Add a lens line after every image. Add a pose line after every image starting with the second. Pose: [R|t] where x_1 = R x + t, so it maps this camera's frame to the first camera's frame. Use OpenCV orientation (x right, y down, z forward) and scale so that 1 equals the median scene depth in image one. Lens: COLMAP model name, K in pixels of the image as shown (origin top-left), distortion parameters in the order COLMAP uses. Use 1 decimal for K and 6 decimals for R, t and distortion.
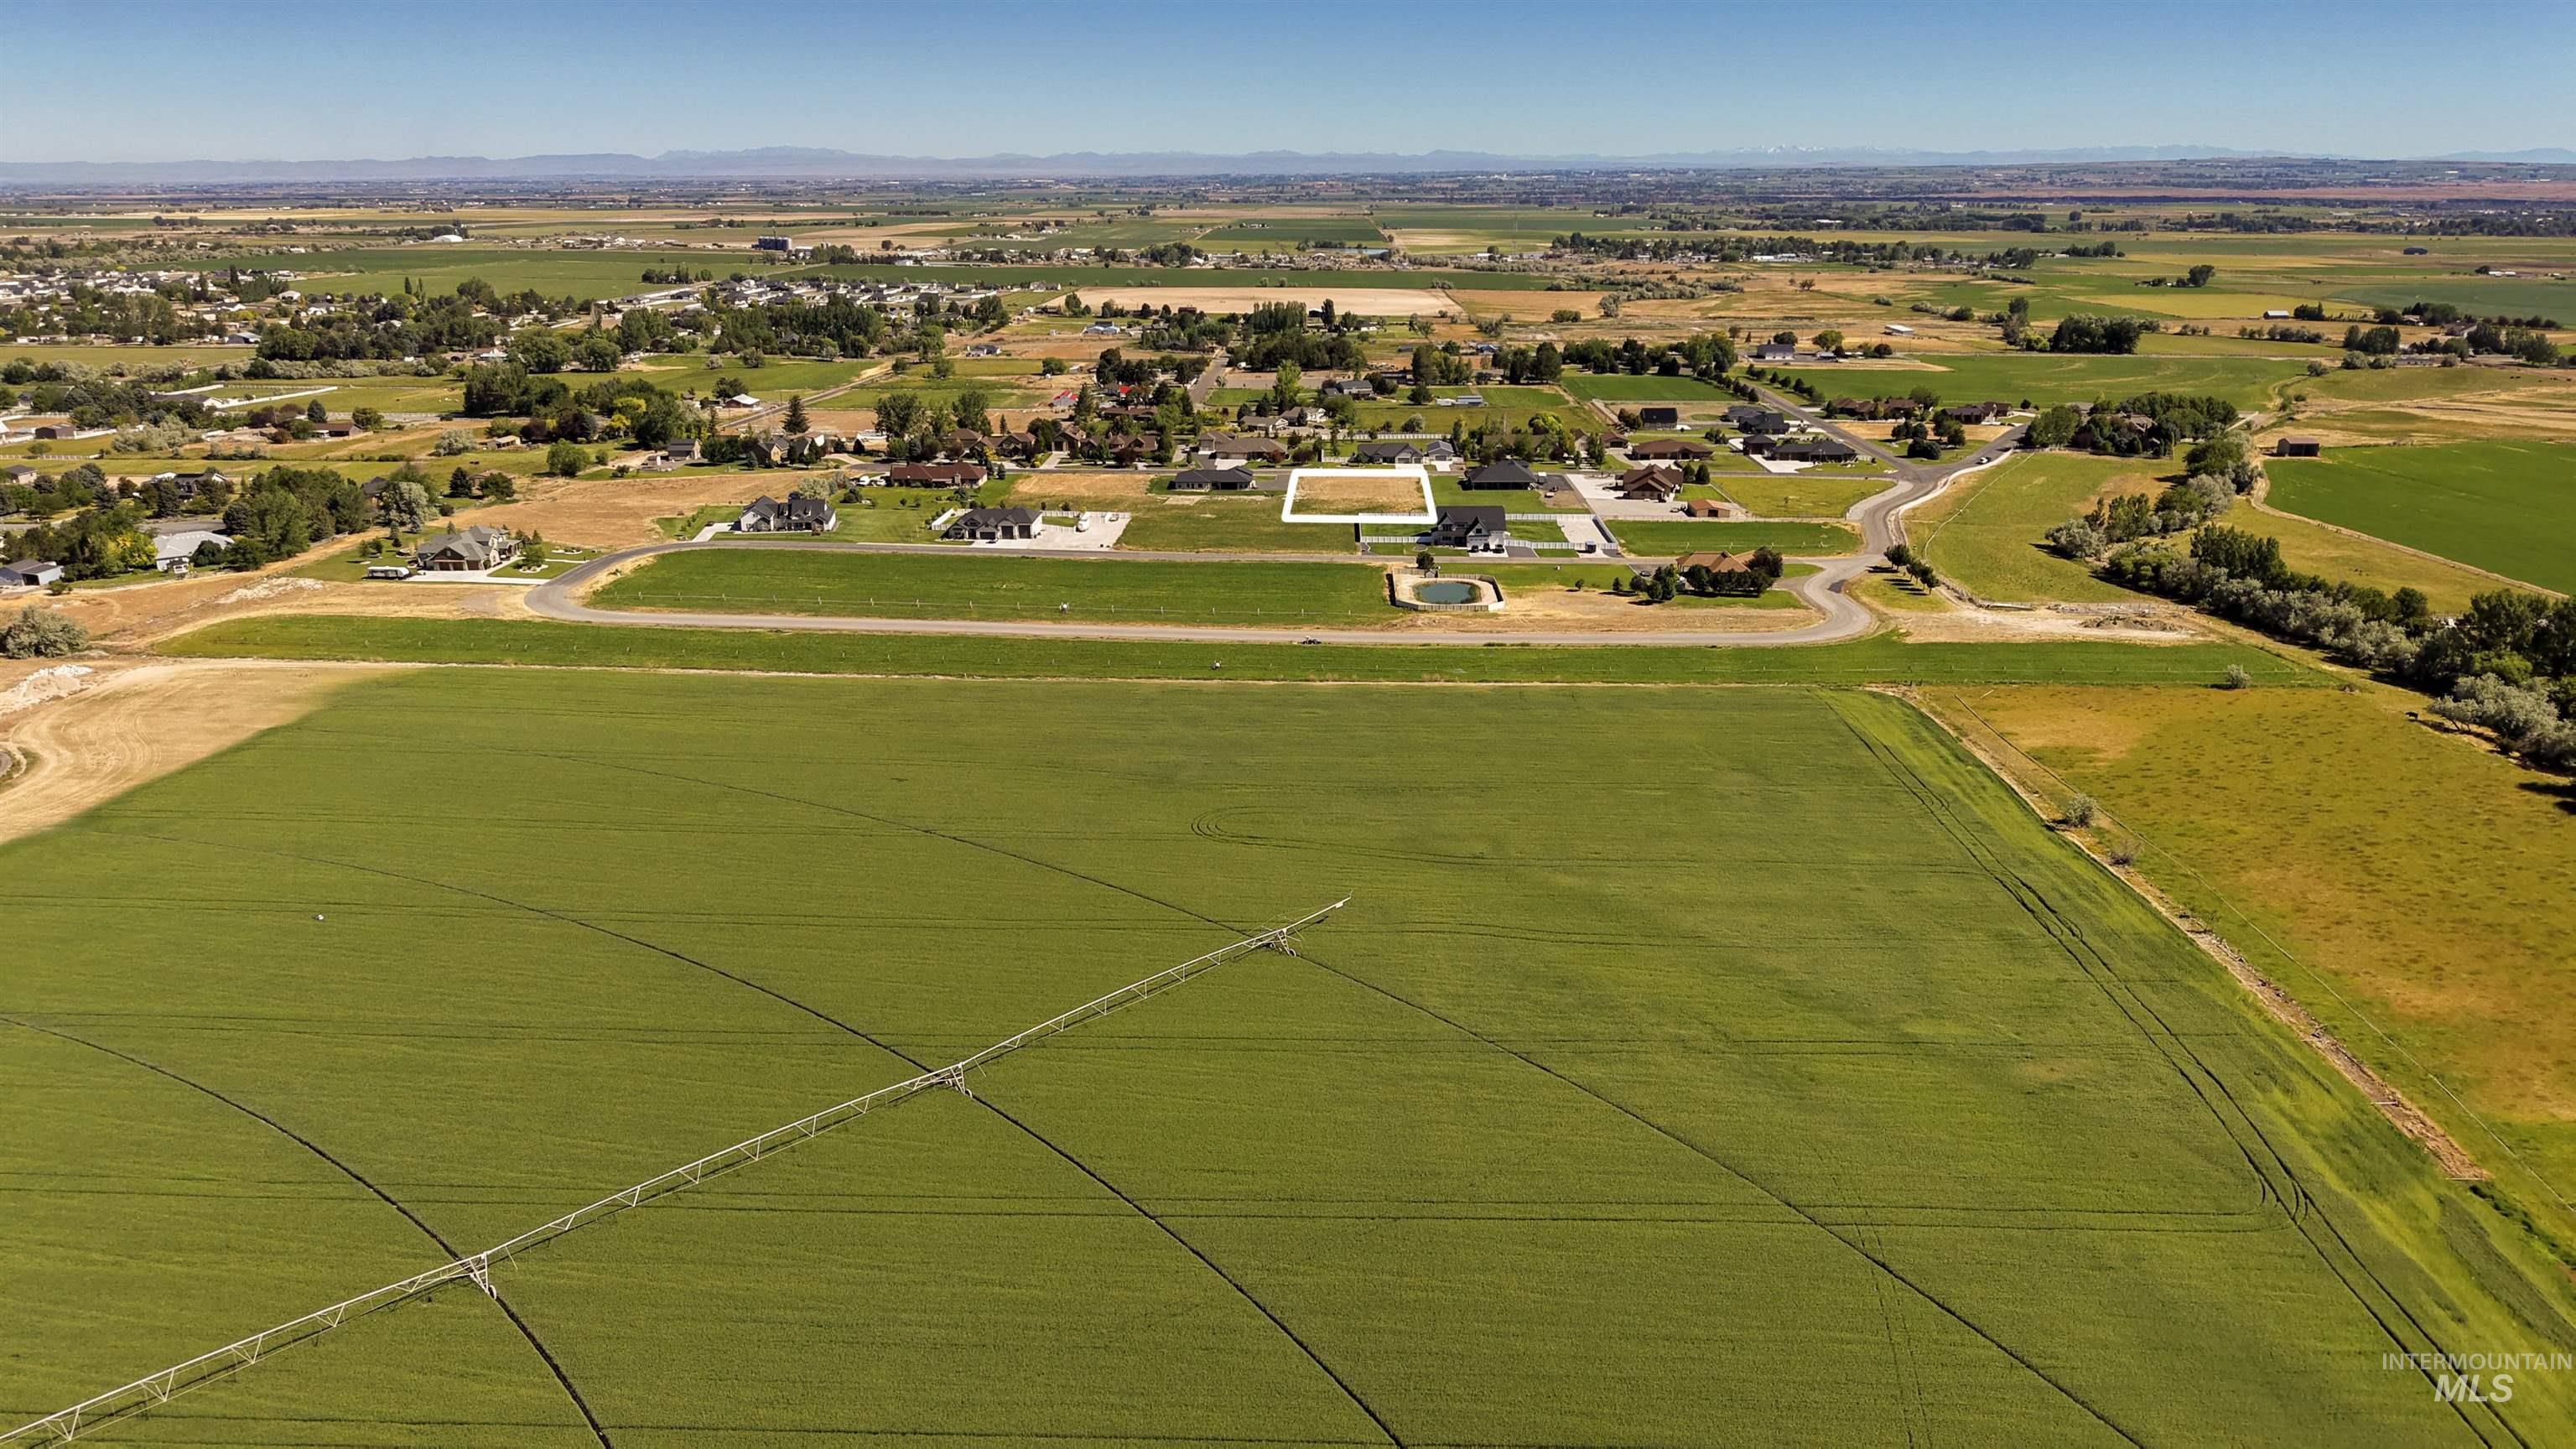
lens RADIAL K [[1727.5, 0, 1275.5], [0, 1727.5, 732.0], [0, 0, 1]] dist [0.040801, -0.052149]
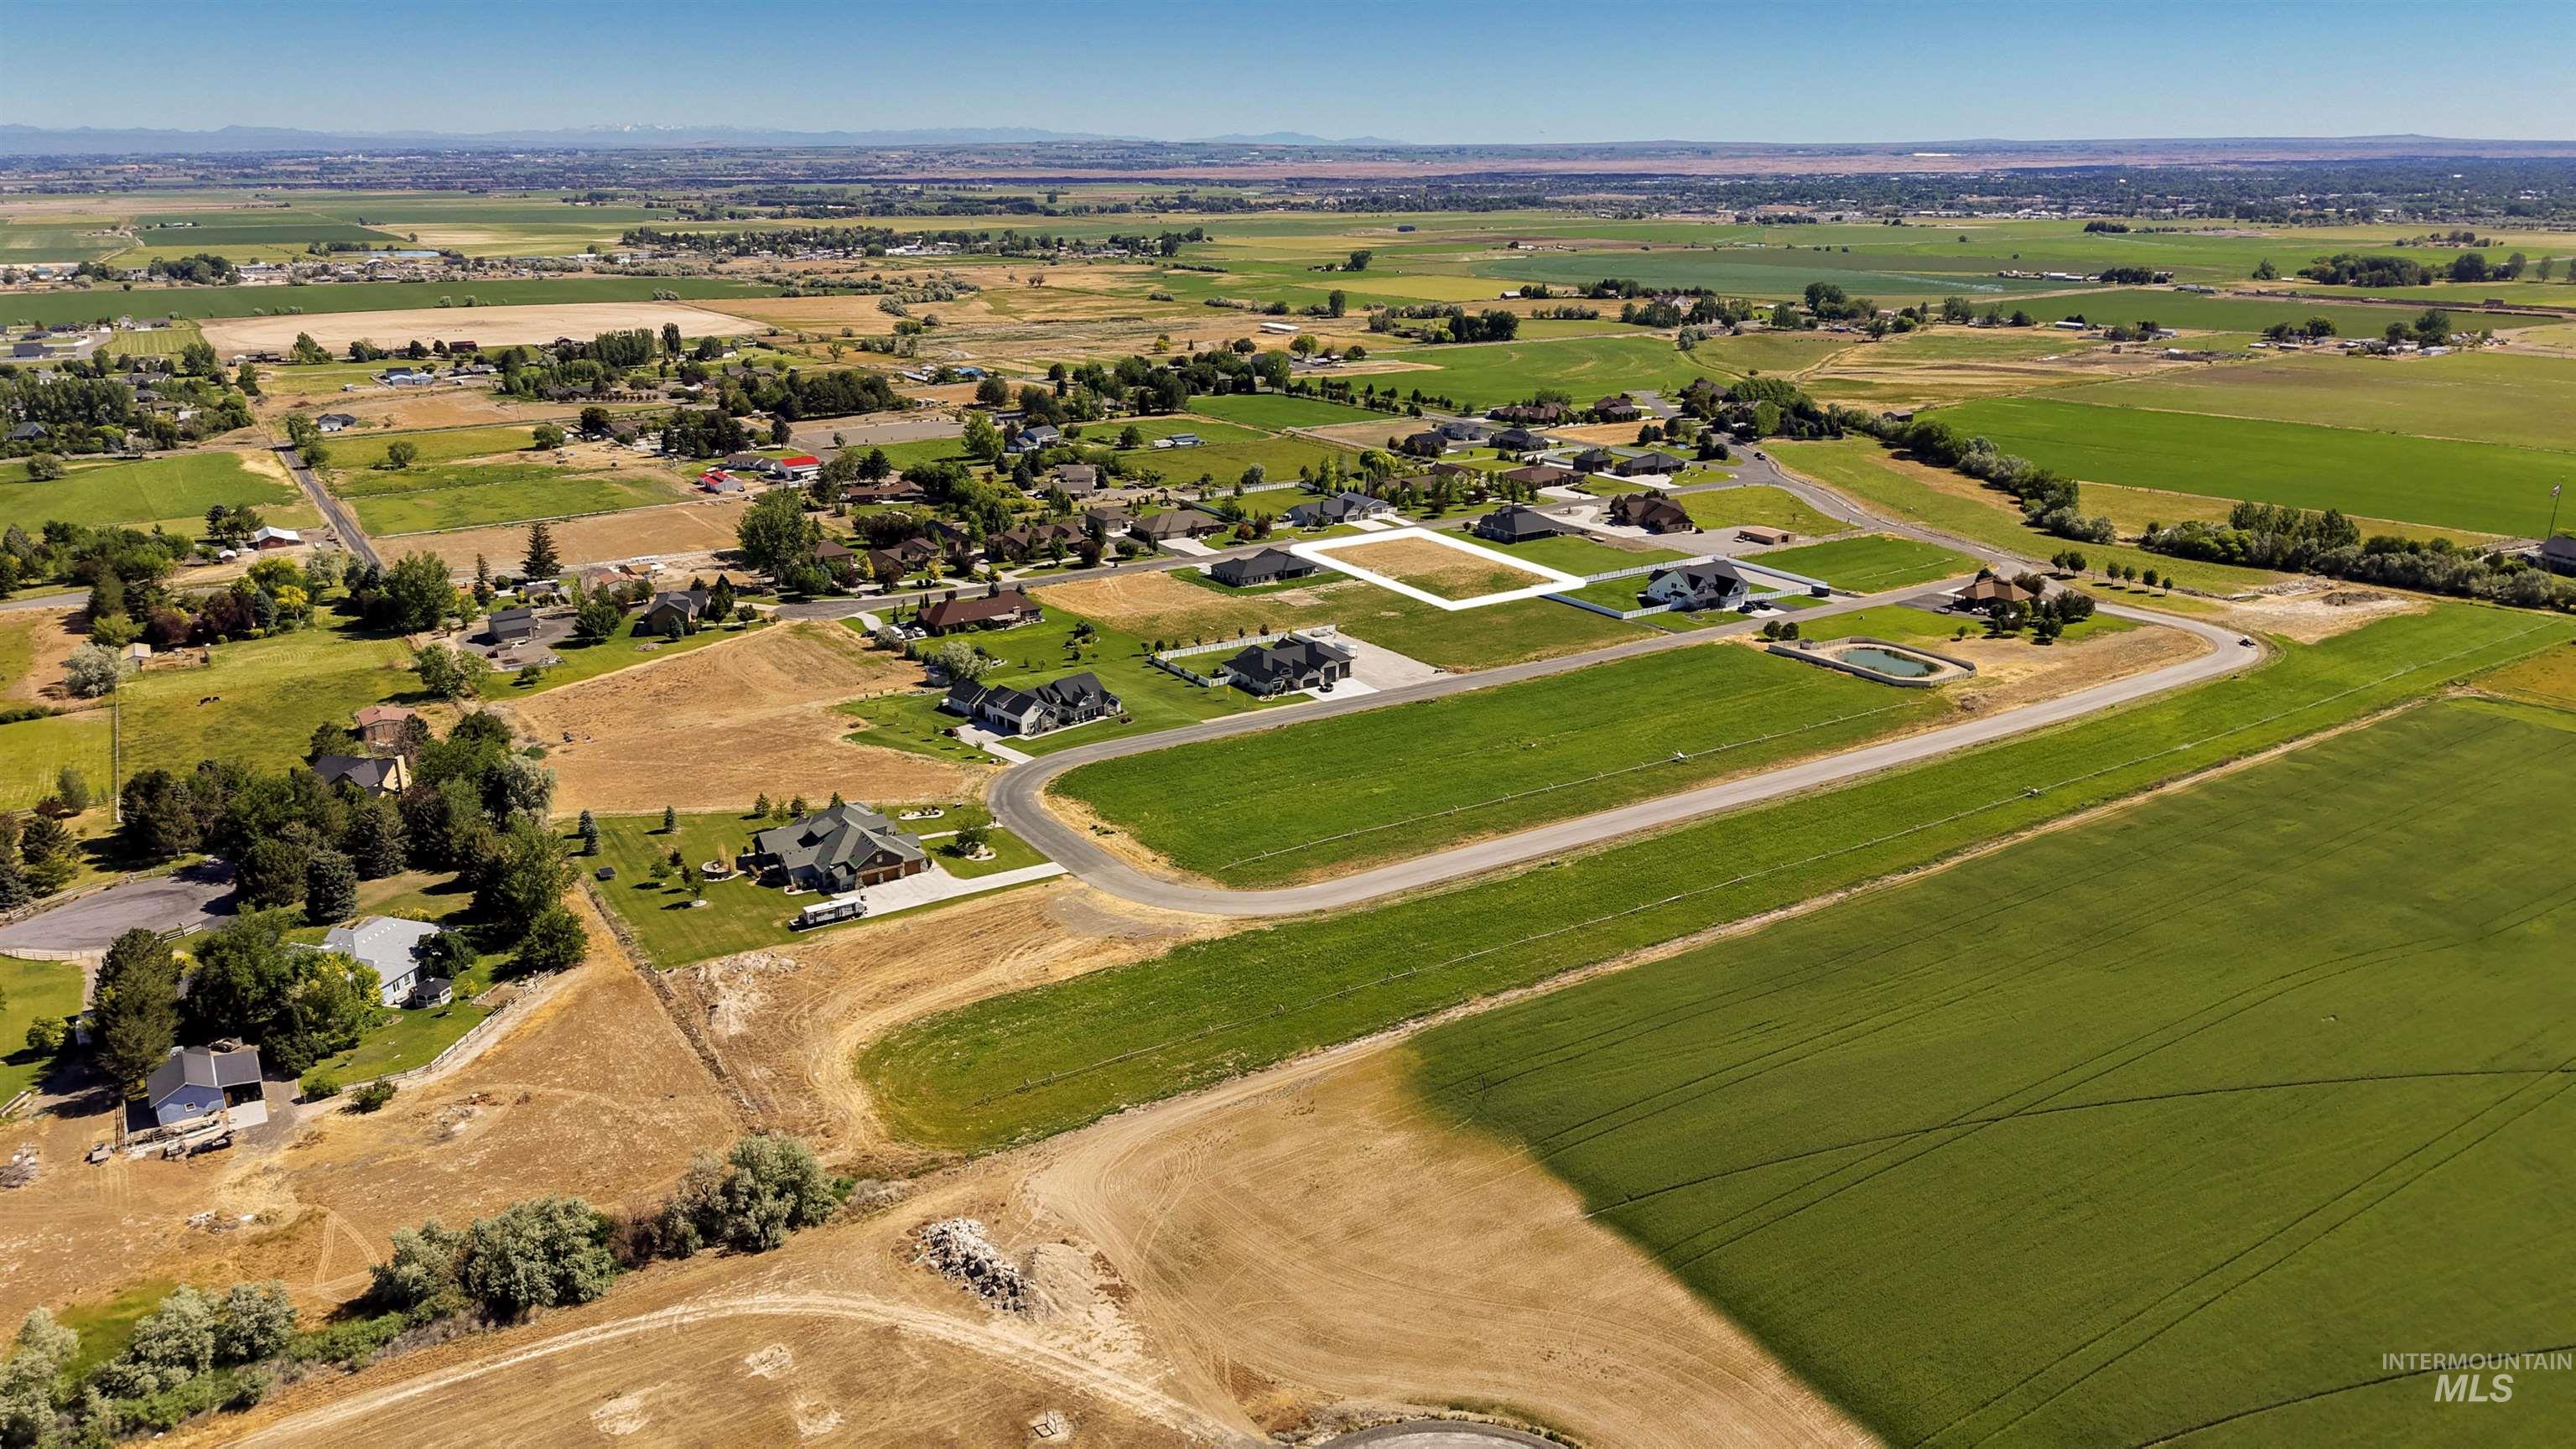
lens RADIAL K [[1727.5, 0, 1288.7], [0, 1727.5, 726.9], [0, 0, 1]] dist [0.040801, -0.052149]
pose [[0.818134, -0.182584, 0.545271, -0.318395], [0.178156, 0.982076, 0.061541, -0.074867], [-0.546734, 0.046795, 0.835998, 0.176282]]
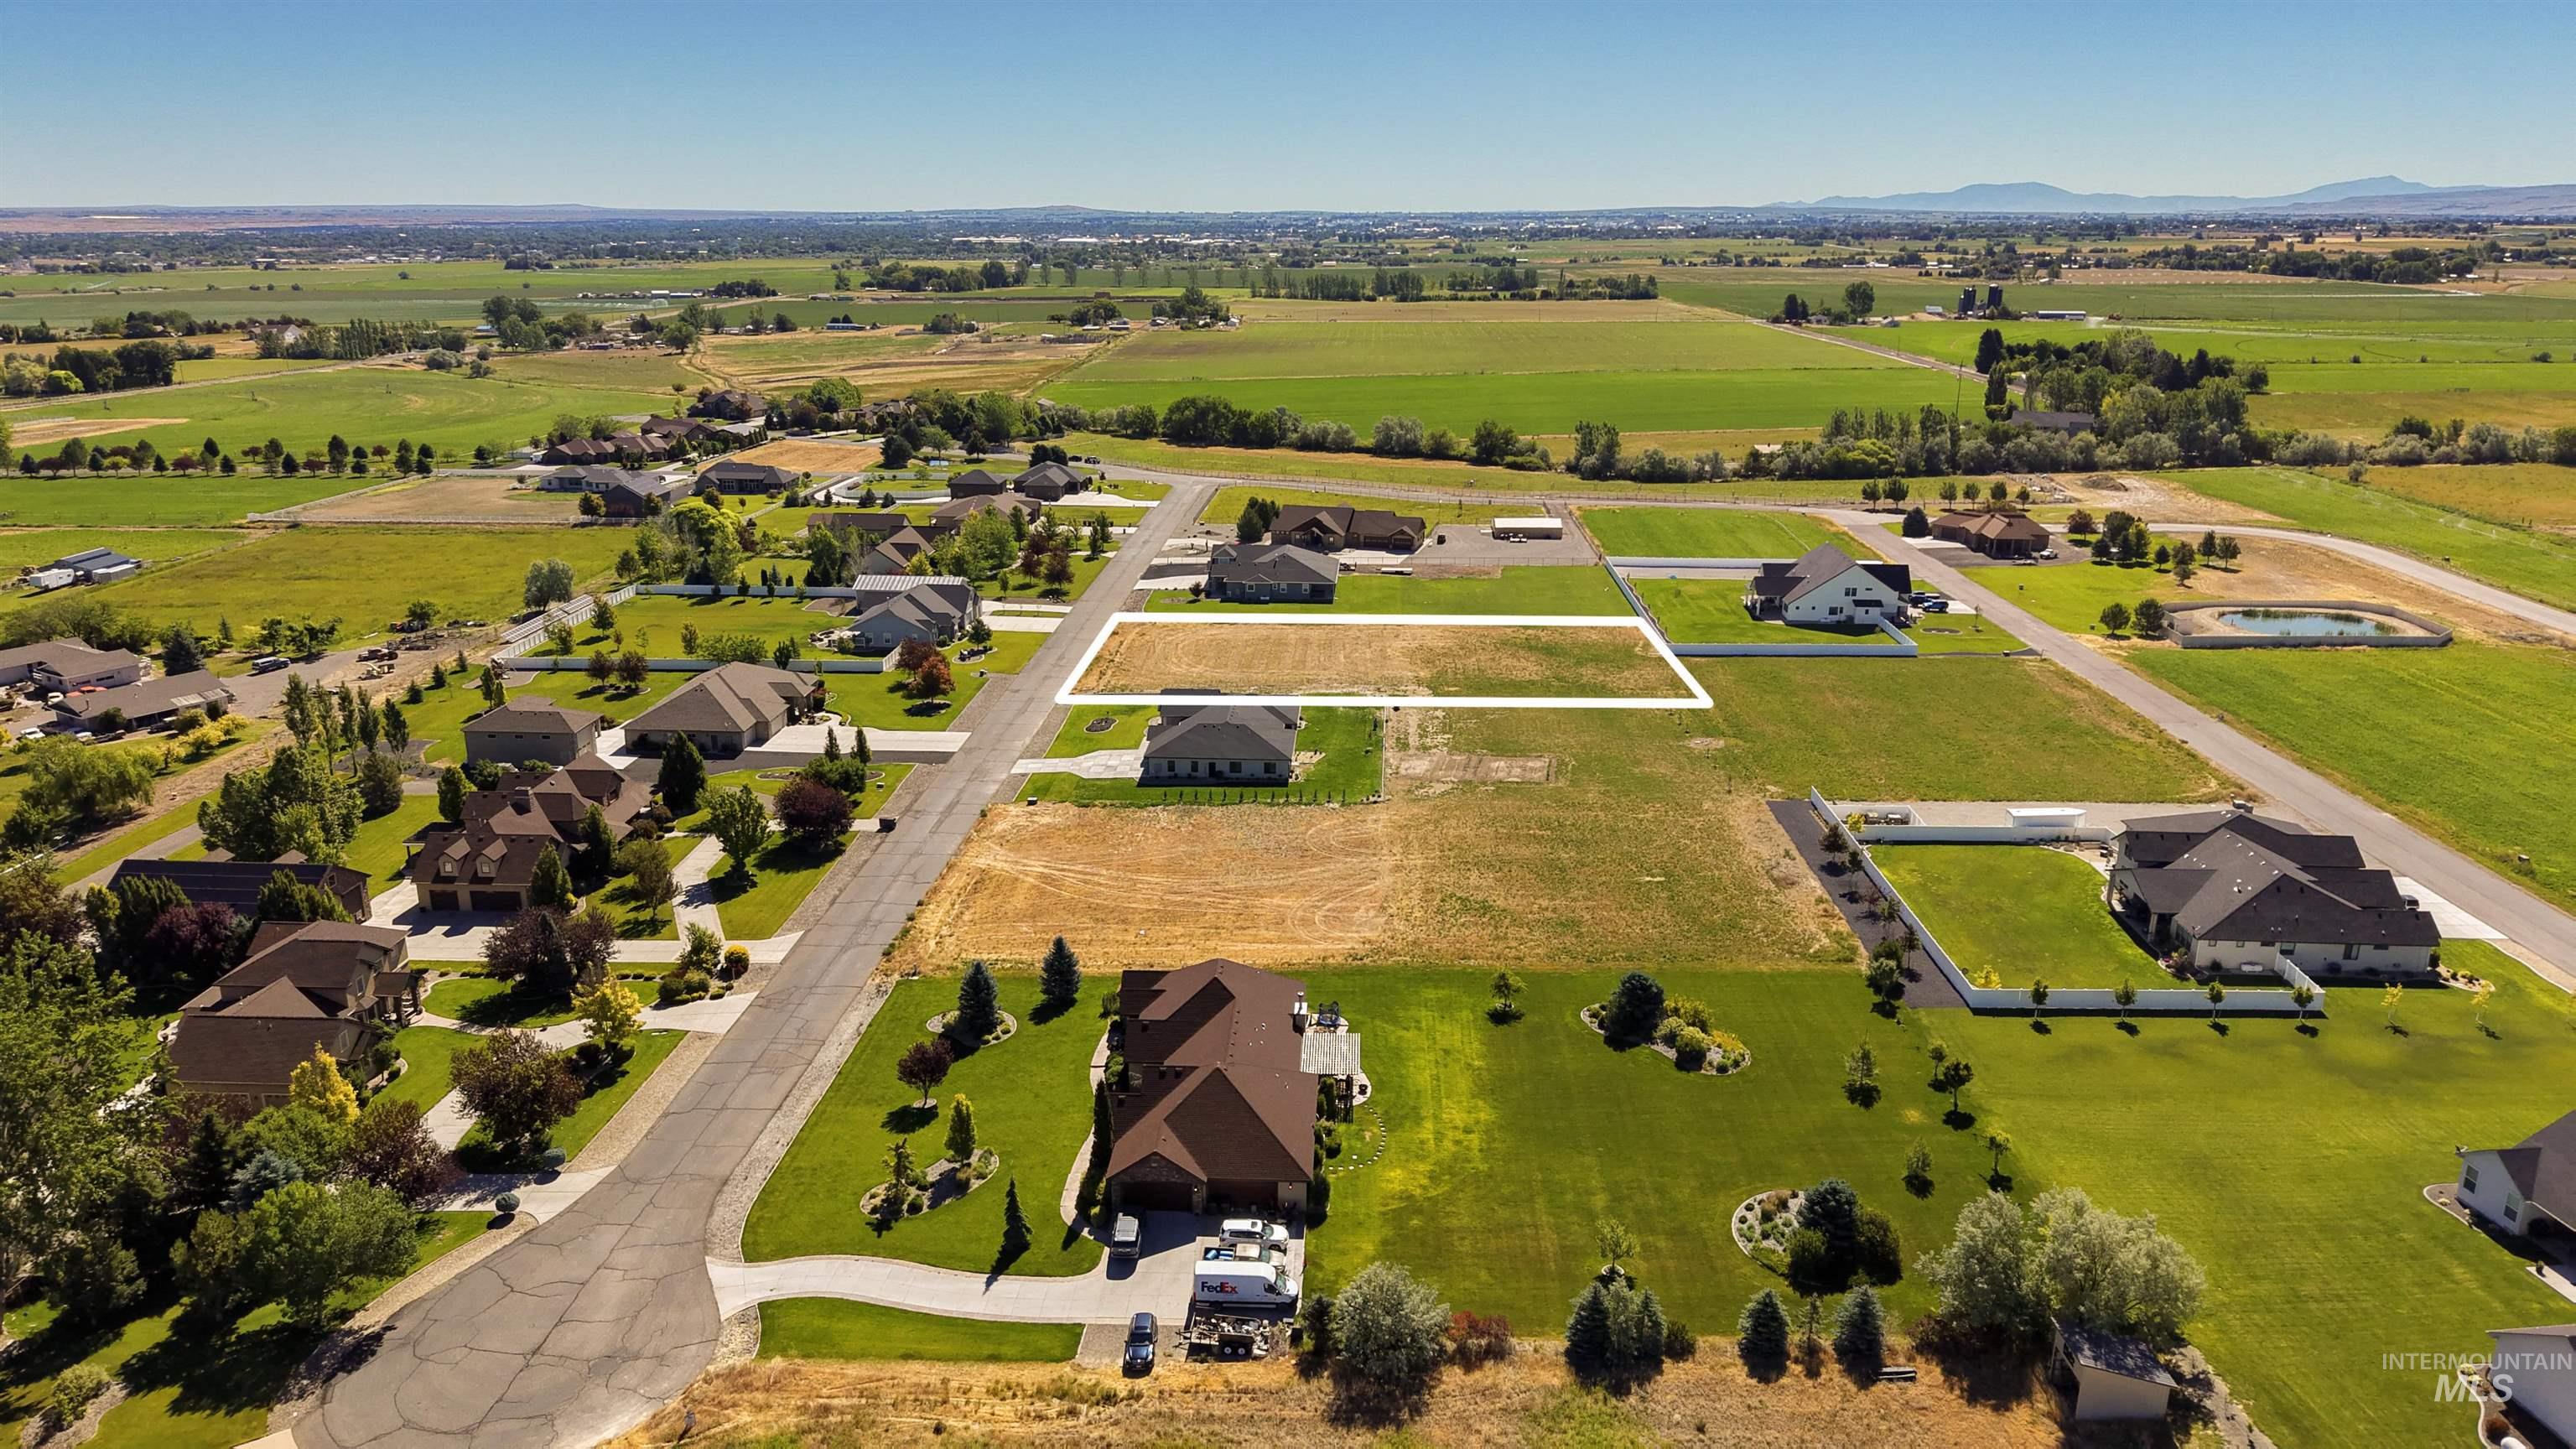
lens RADIAL K [[1727.5, 0, 1280.8], [0, 1727.5, 733.2], [0, 0, 1]] dist [0.040801, -0.052149]
pose [[0.035405, -0.287424, 0.957149, -0.243269], [0.313387, 0.912634, 0.262464, -0.150164], [-0.948965, 0.290665, 0.122387, 0.593129]]
